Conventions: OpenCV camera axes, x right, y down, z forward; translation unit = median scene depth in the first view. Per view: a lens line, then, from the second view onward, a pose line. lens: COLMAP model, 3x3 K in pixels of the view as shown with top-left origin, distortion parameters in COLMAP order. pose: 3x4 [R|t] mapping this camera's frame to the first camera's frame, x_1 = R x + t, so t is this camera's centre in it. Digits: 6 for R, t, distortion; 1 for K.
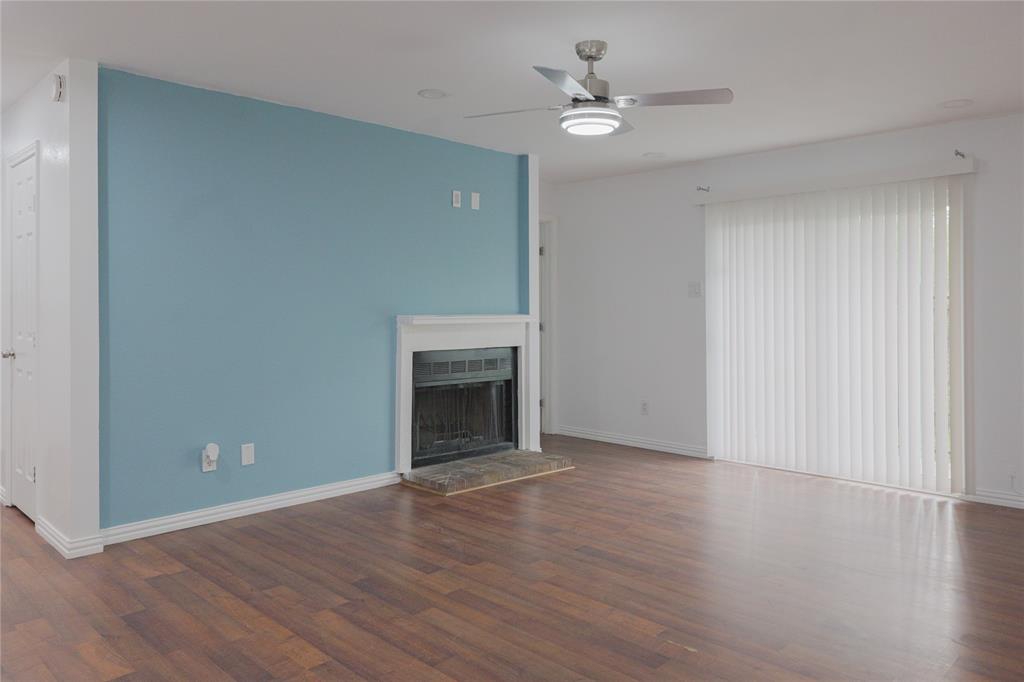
lens RADIAL K [[721.9, 0, 514.4], [0, 721.9, 308.4], [0, 0, 1]] dist [-0.007790, 0.002321]
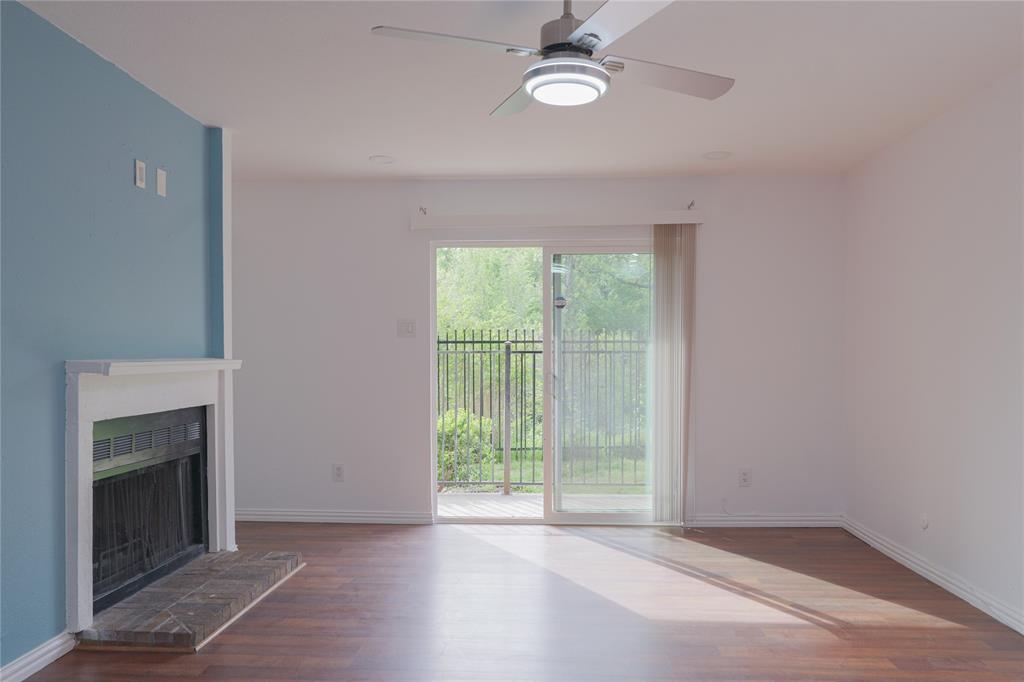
lens RADIAL K [[733.2, 0, 511.3], [0, 733.2, 374.3], [0, 0, 1]] dist [-0.003414, -0.000030]
pose [[0.760553, -0.021078, 0.648933, -0.238133], [0.003575, 0.999594, 0.028278, 0.004795], [-0.649266, -0.019187, 0.760320, 0.288725]]
